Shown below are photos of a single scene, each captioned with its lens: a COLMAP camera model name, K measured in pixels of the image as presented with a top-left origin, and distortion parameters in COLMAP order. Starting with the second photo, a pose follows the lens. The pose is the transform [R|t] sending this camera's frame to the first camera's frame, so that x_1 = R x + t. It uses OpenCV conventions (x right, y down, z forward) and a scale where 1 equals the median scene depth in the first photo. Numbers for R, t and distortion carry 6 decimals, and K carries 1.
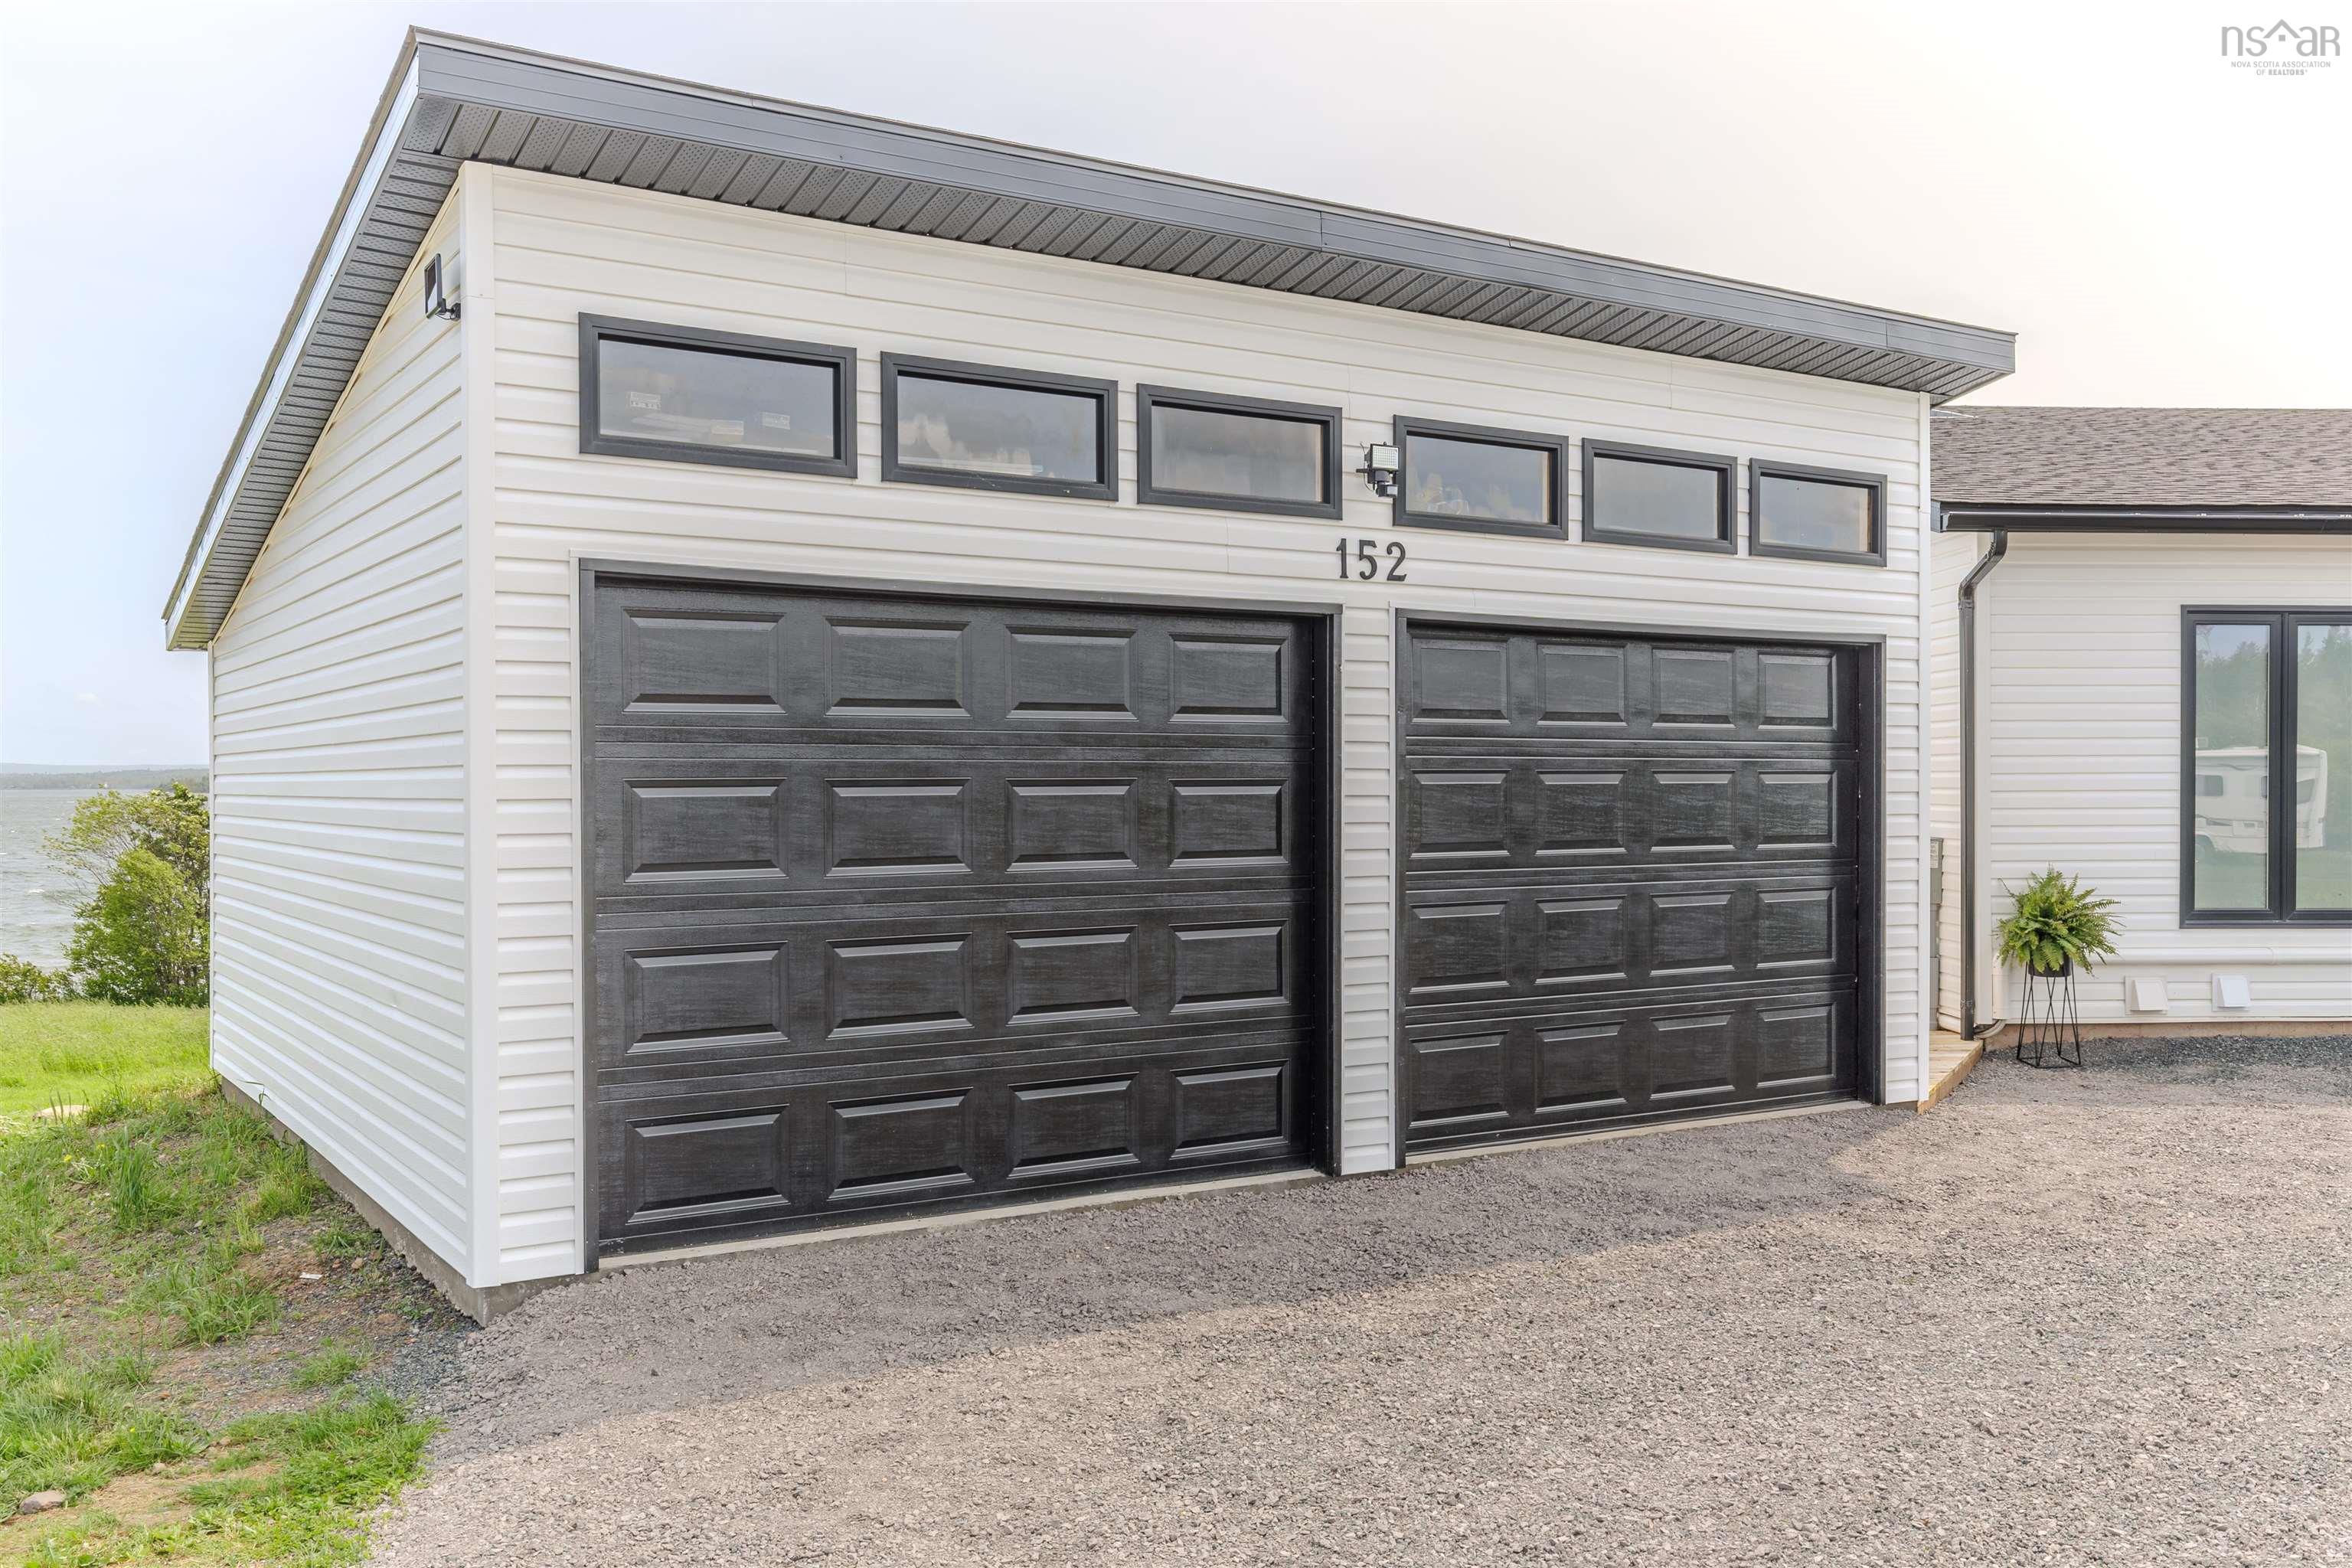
lens RADIAL K [[1949.7, 0, 1176.3], [0, 1949.7, 791.8], [0, 0, 1]] dist [-0.014362, -0.013235]
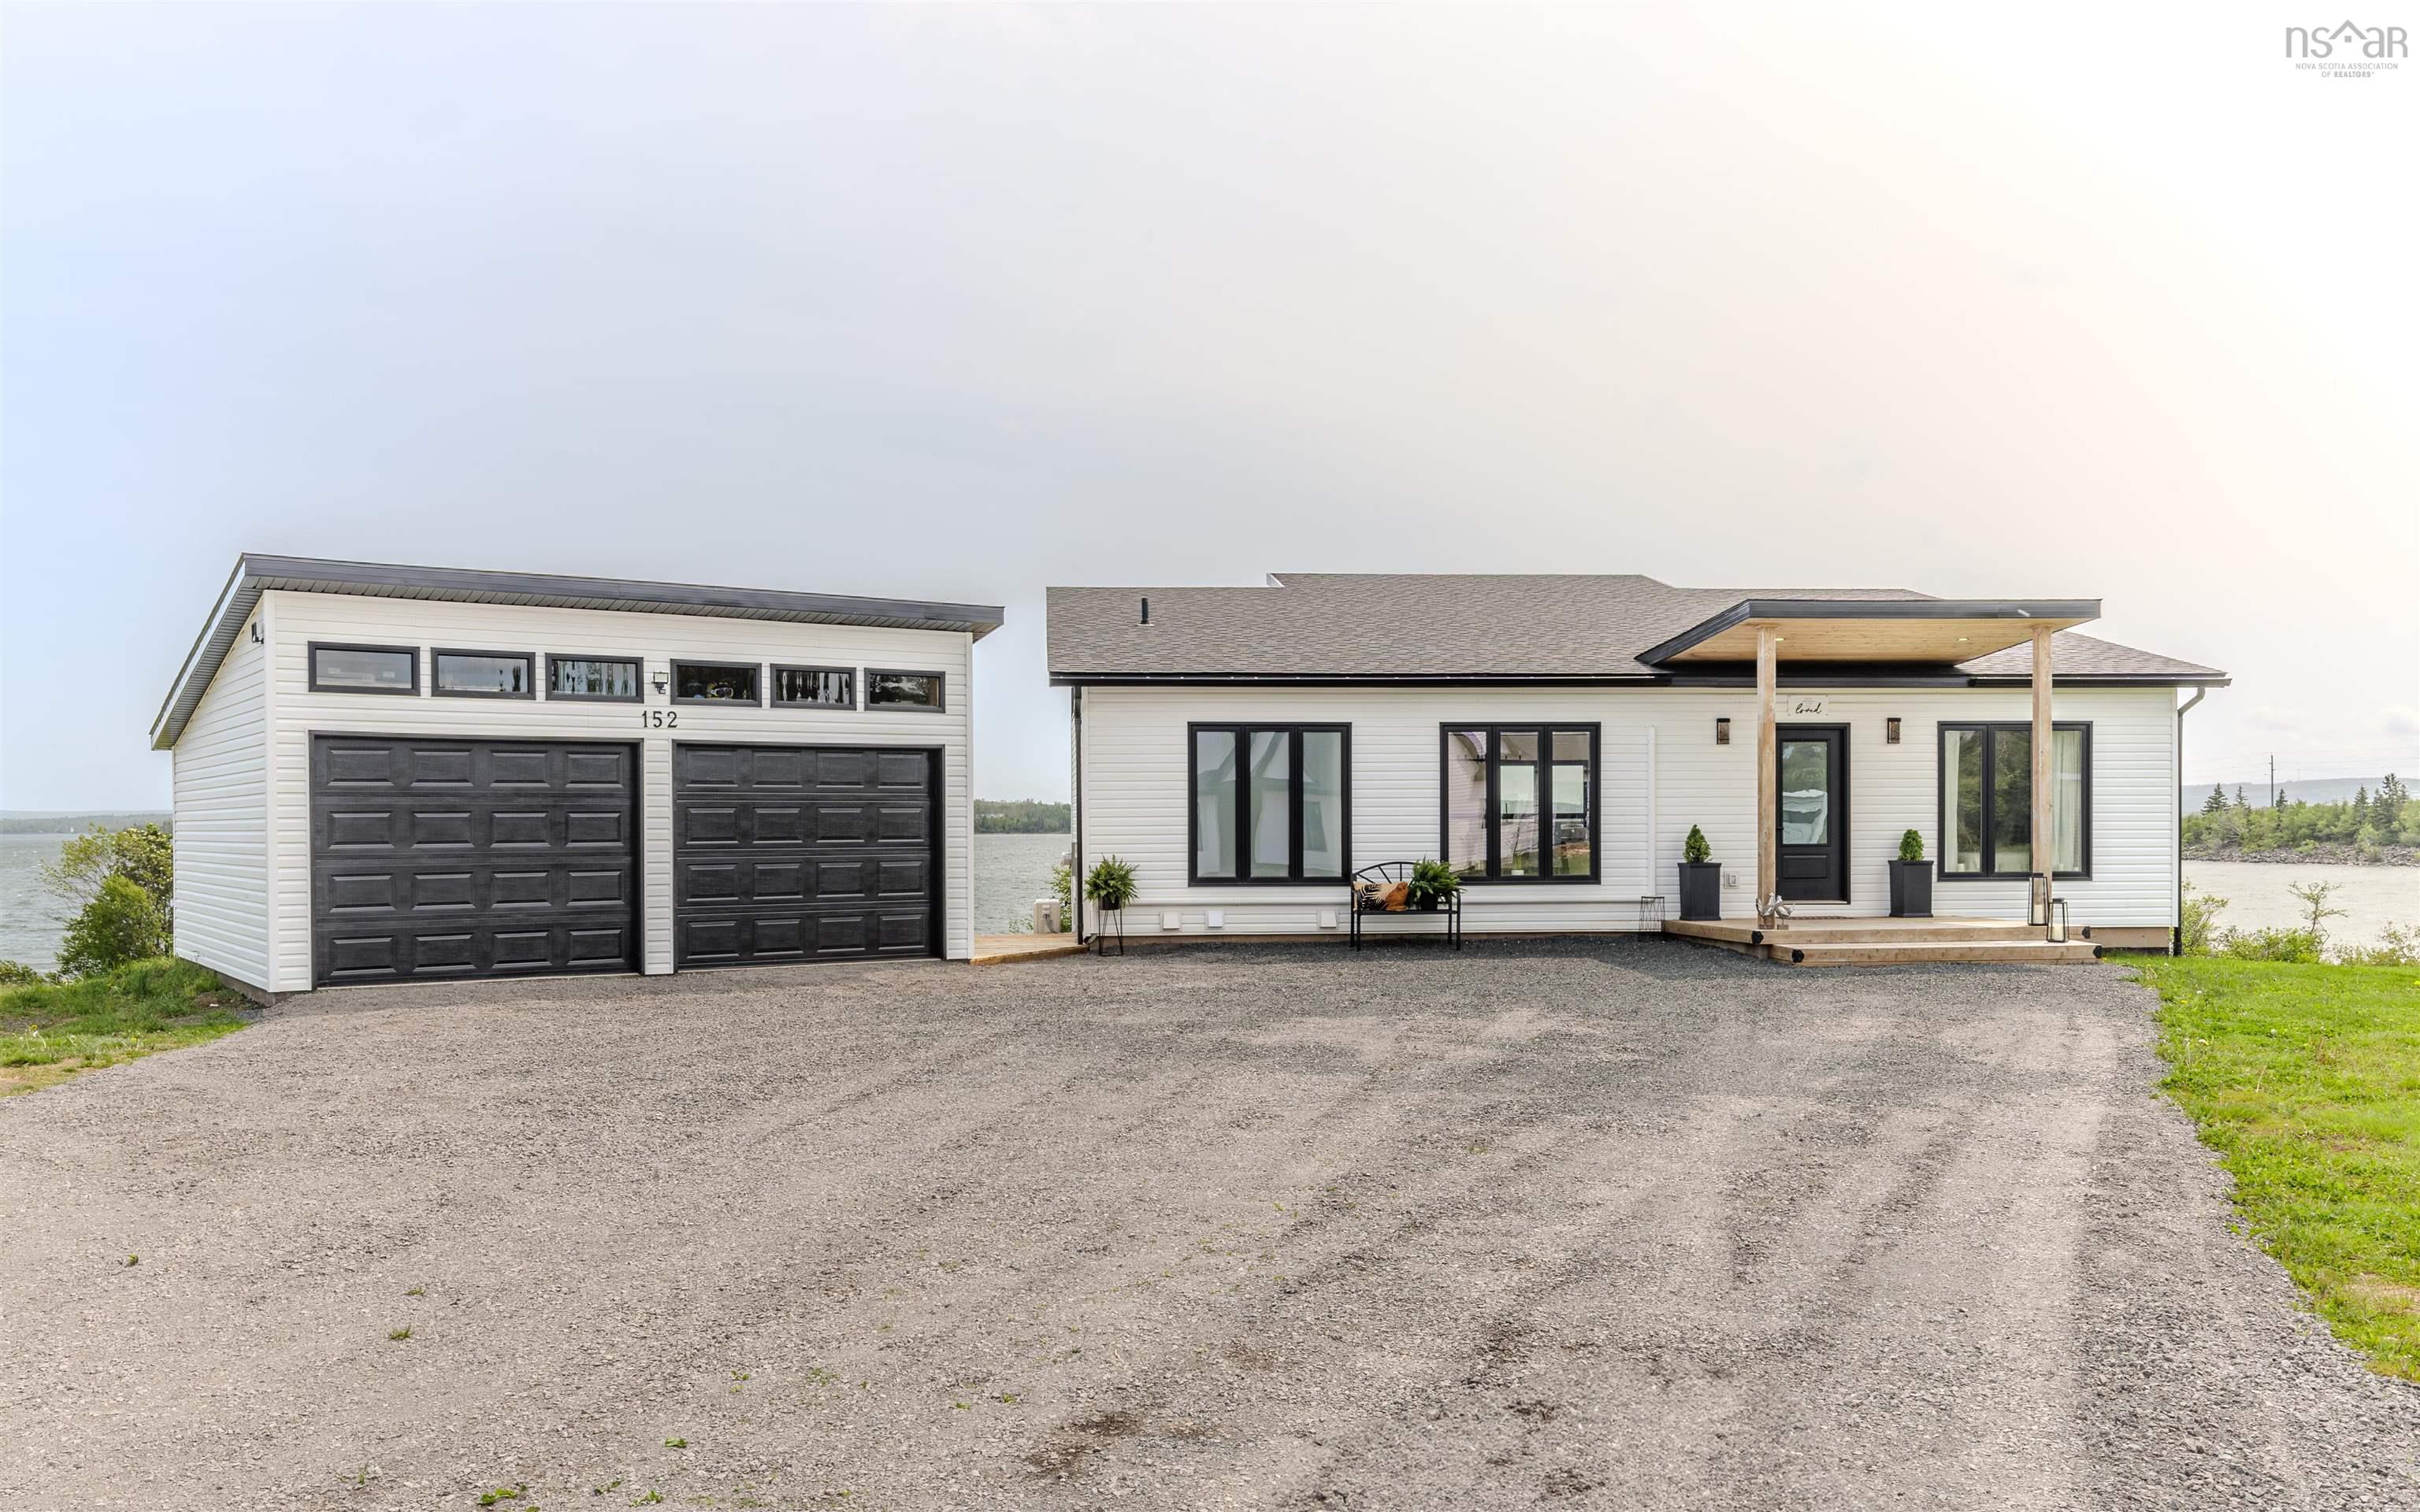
lens RADIAL K [[1995.9, 0, 1198.4], [0, 1995.9, 815.4], [0, 0, 1]] dist [-0.007123, 0.010720]
pose [[0.999919, -0.003343, 0.012295, 0.738684], [0.003464, 0.999946, -0.009829, 0.026541], [-0.012261, 0.009870, 0.999876, -1.477832]]
